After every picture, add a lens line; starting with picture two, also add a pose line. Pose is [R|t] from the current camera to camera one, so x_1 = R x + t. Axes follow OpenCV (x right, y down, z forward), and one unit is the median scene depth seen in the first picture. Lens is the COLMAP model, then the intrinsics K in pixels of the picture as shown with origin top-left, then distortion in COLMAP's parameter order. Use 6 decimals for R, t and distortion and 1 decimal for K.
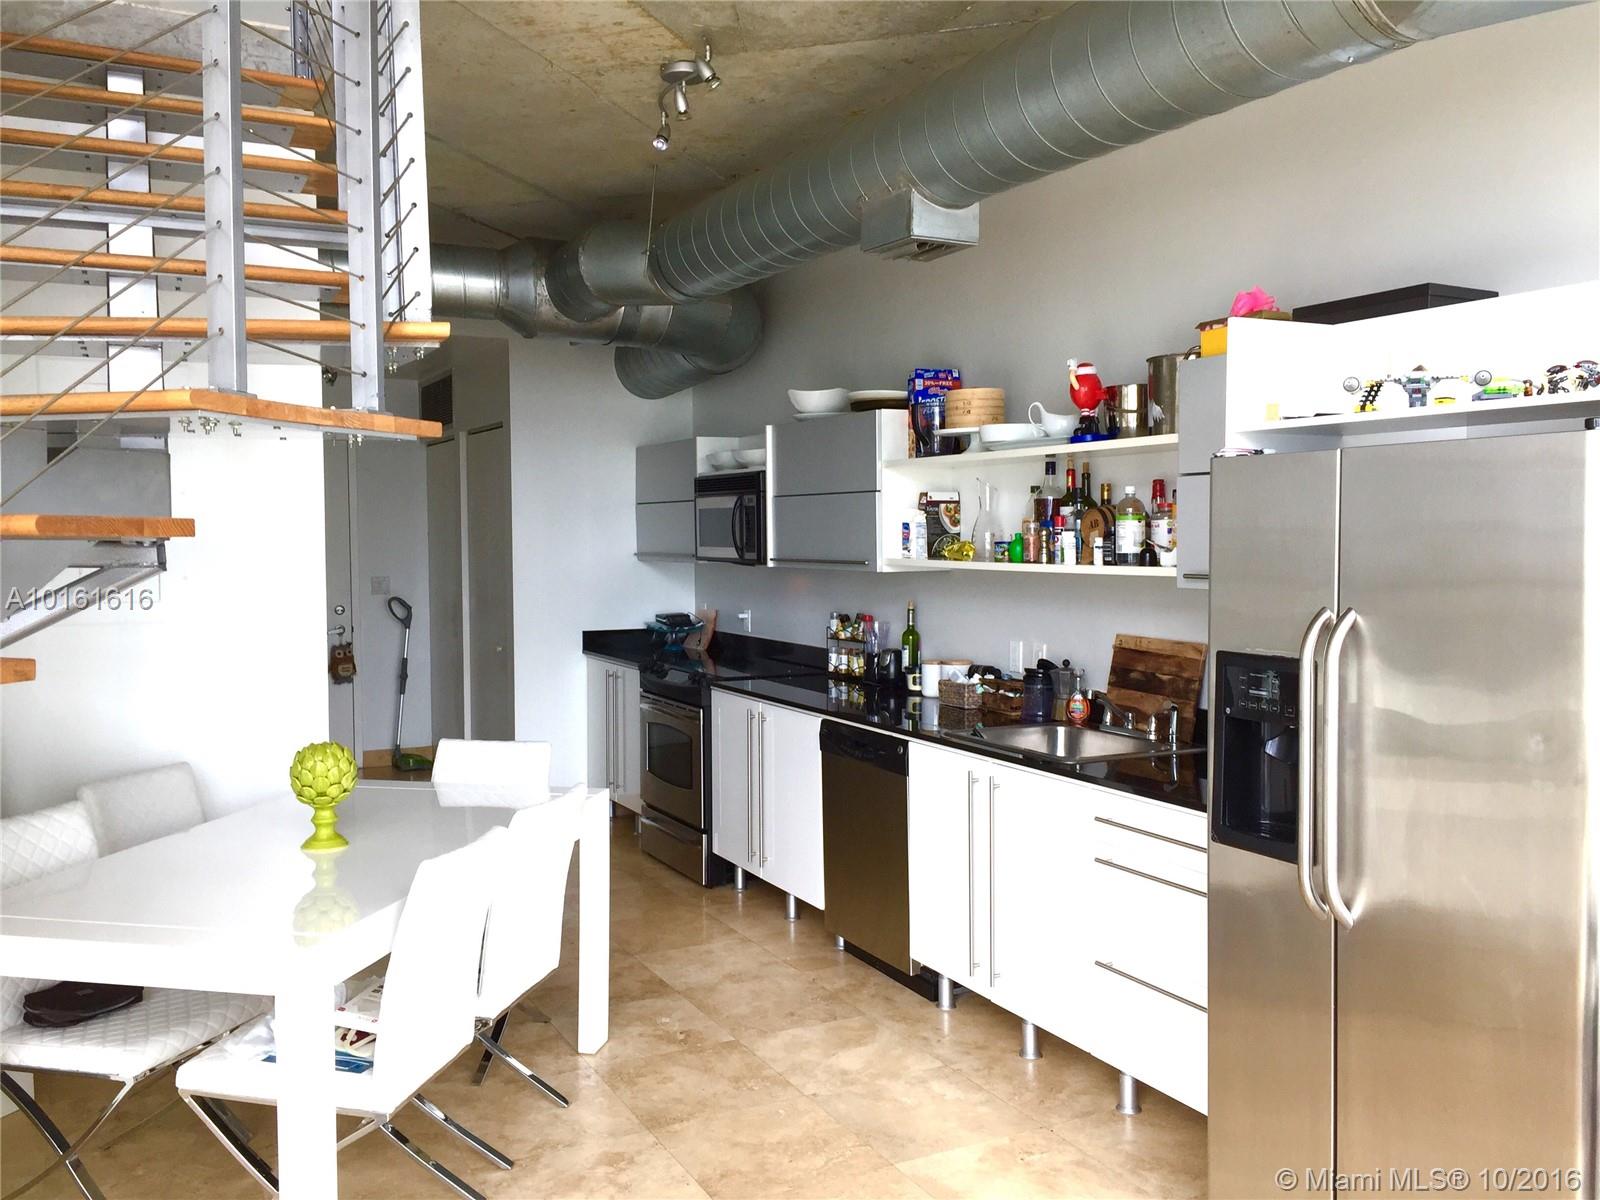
lens RADIAL K [[1368.2, 0, 796.7], [0, 1368.2, 606.9], [0, 0, 1]] dist [0.071484, -0.095079]
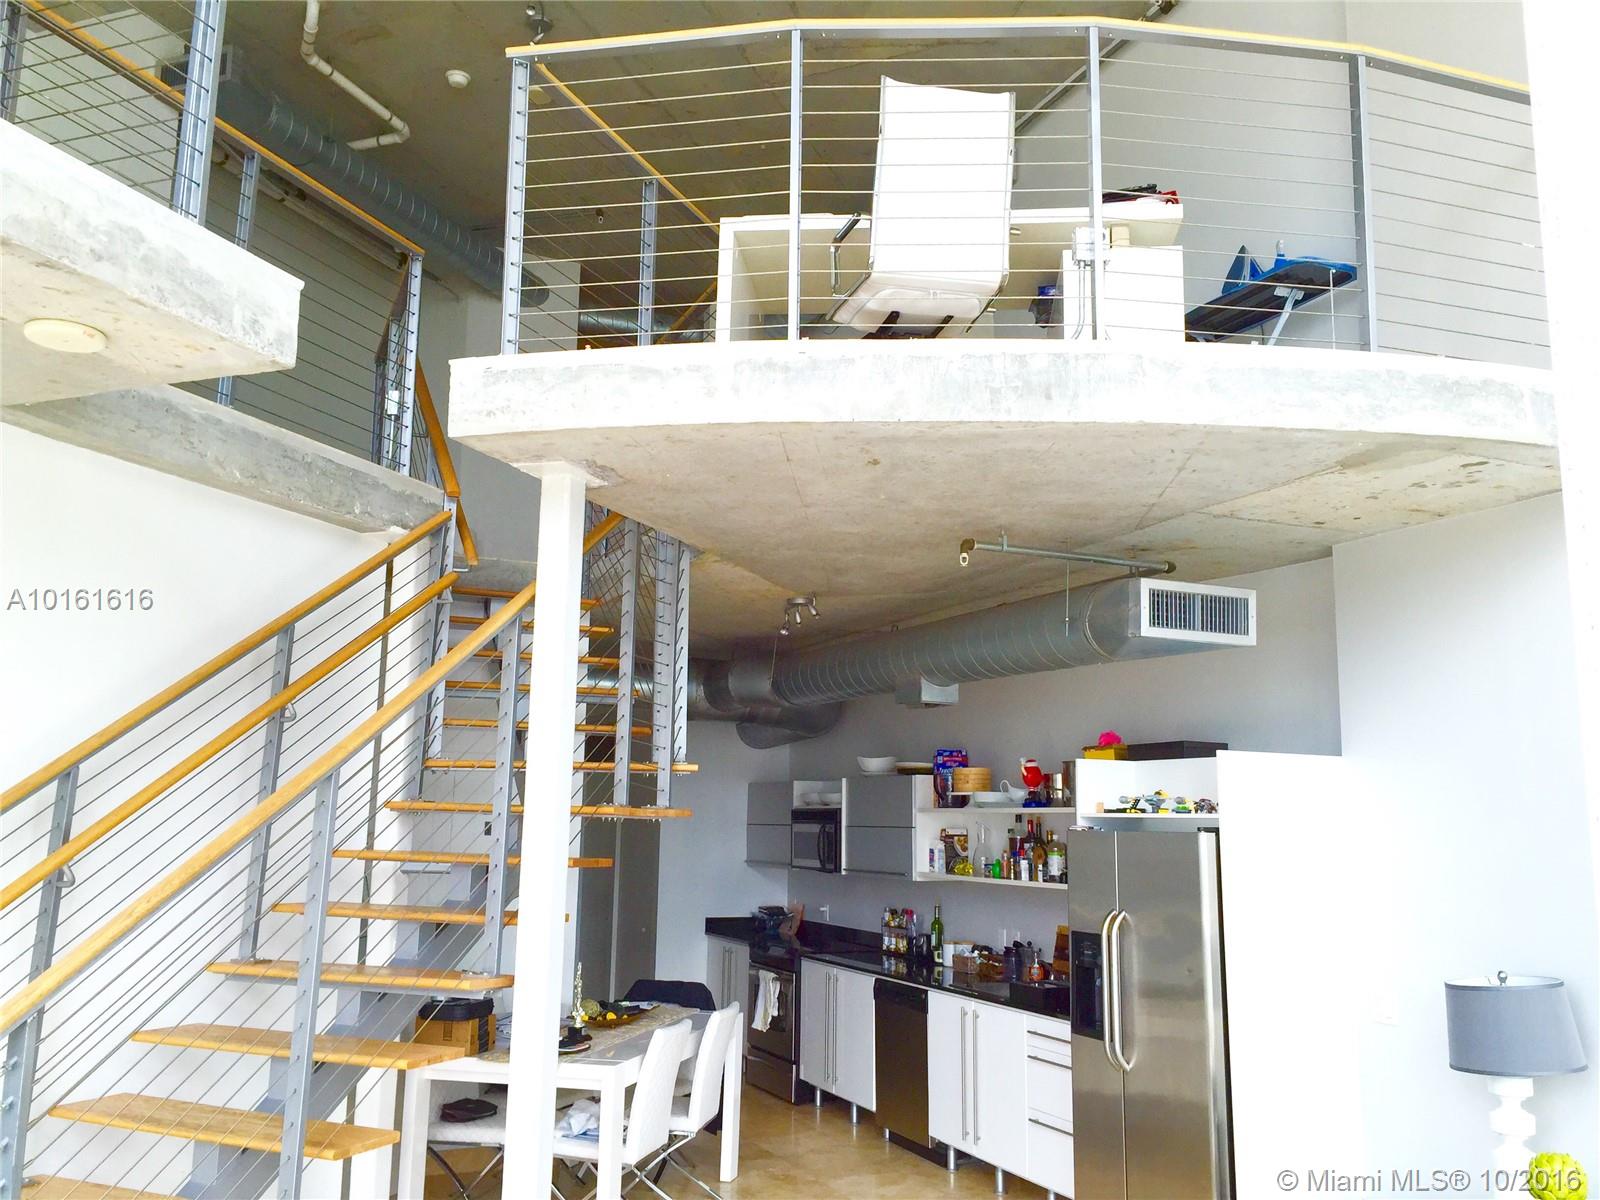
lens RADIAL K [[1368.2, 0, 787.9], [0, 1368.2, 632.3], [0, 0, 1]] dist [0.071484, -0.095079]
pose [[0.997912, 0.011854, -0.063490, 0.013591], [-0.023953, 0.980836, -0.193357, 0.001892], [0.059982, 0.194474, 0.979072, -0.571118]]
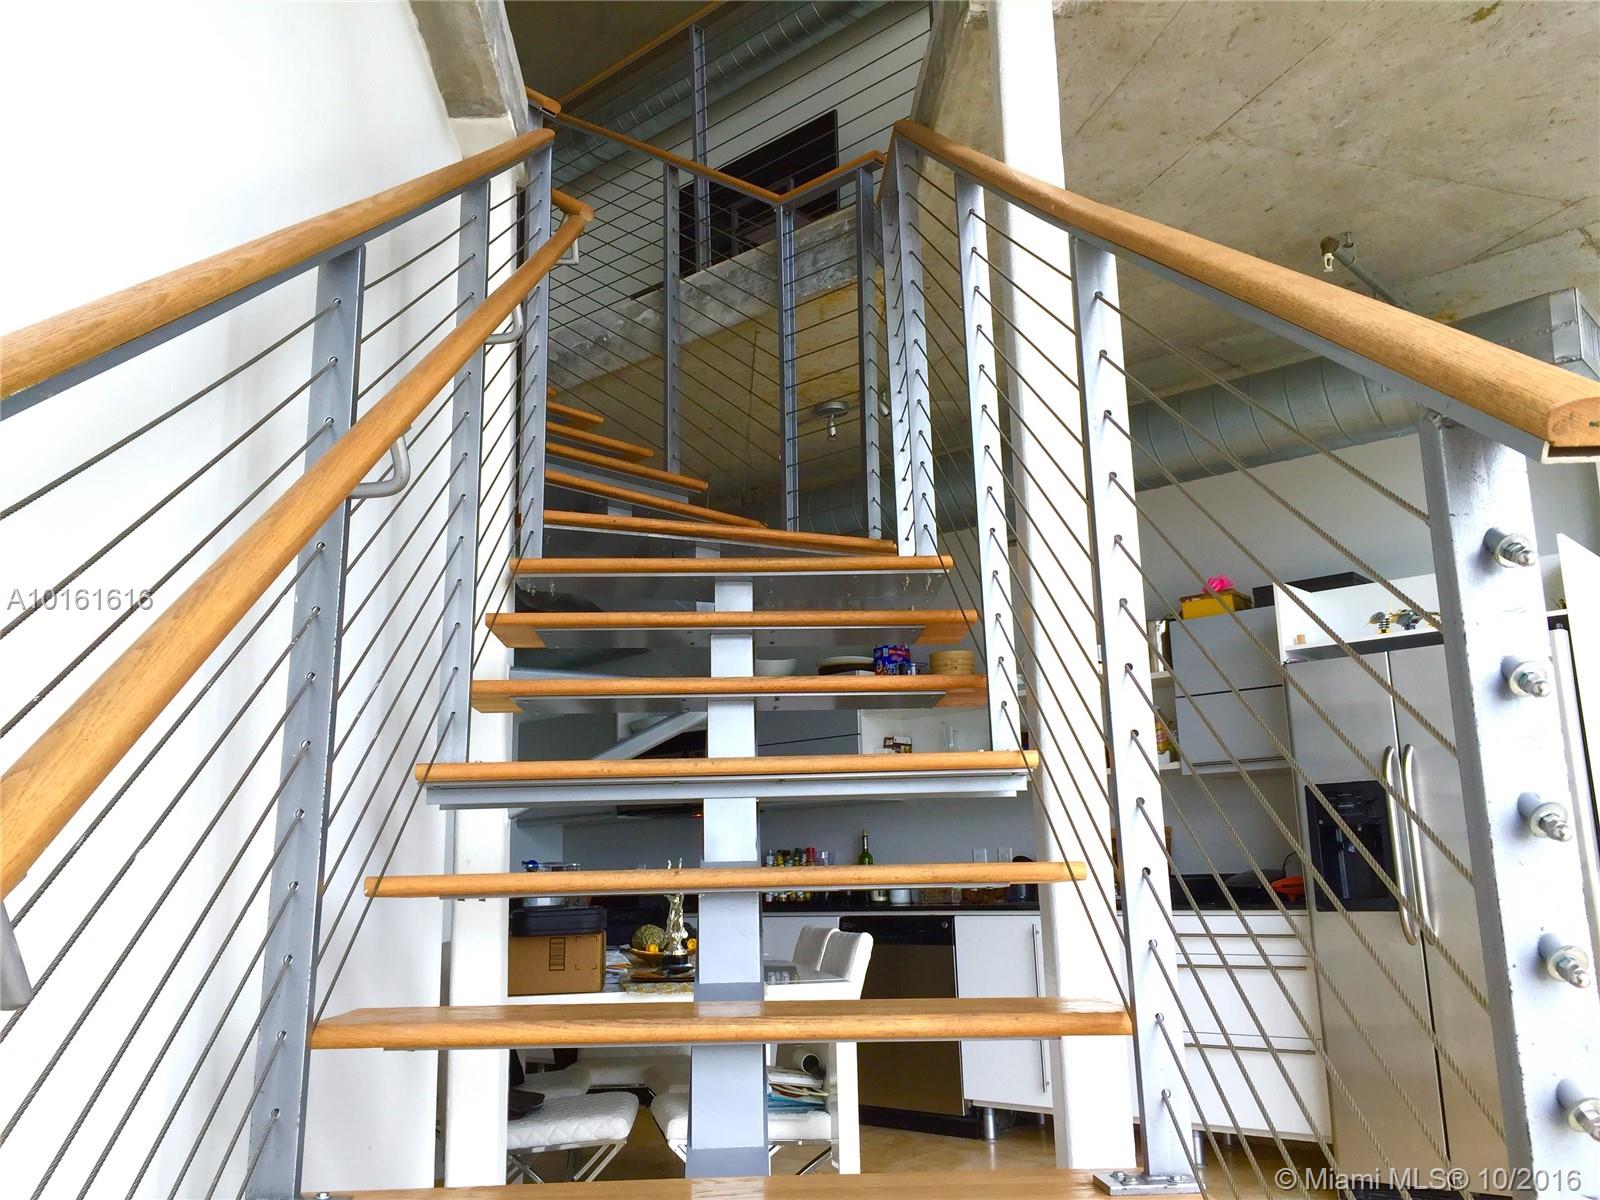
lens RADIAL K [[1368.2, 0, 804.9], [0, 1368.2, 606.6], [0, 0, 1]] dist [0.071484, -0.095079]
pose [[0.926838, 0.049956, 0.372123, -0.463234], [0.048430, 0.966923, -0.250430, 0.115484], [-0.372325, 0.250130, 0.893761, -0.136627]]
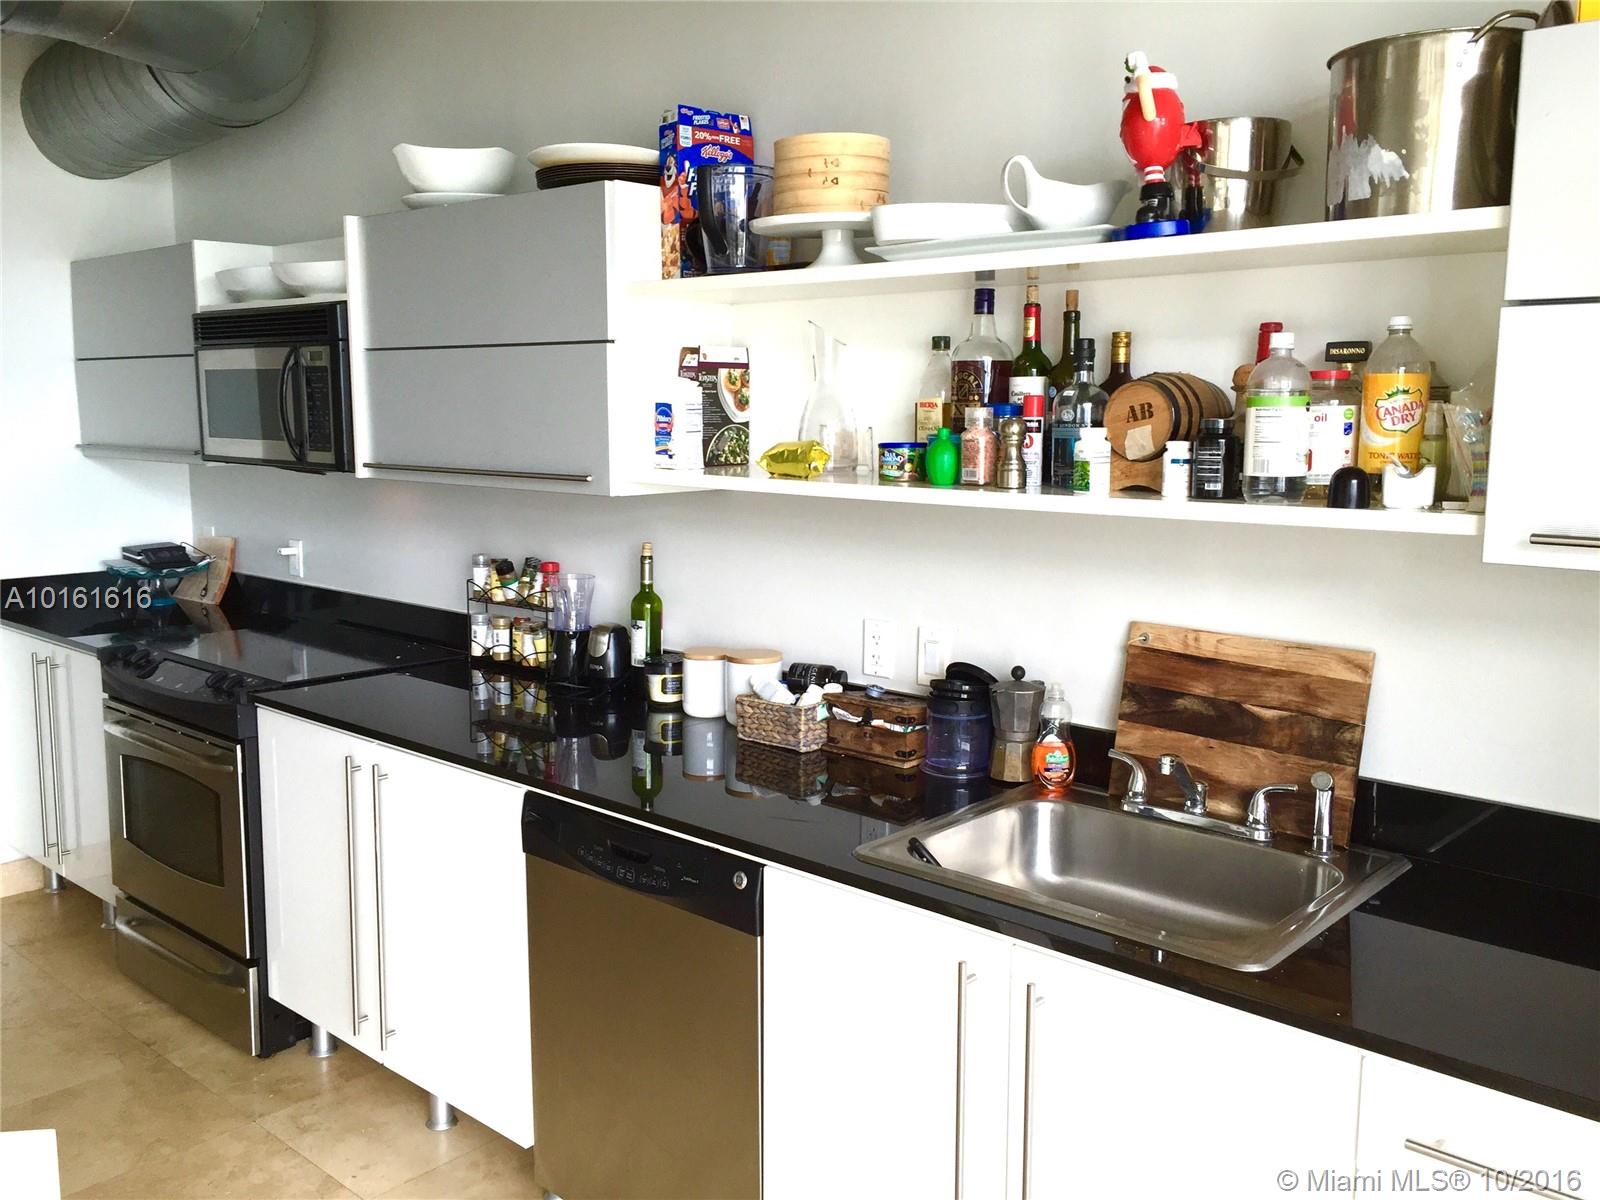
lens RADIAL K [[1368.2, 0, 810.0], [0, 1368.2, 586.9], [0, 0, 1]] dist [0.071484, -0.095079]
pose [[0.931083, -0.036218, 0.363006, -0.063668], [0.009089, 0.997054, 0.076168, -0.030149], [-0.364695, -0.067619, 0.928669, 0.480801]]
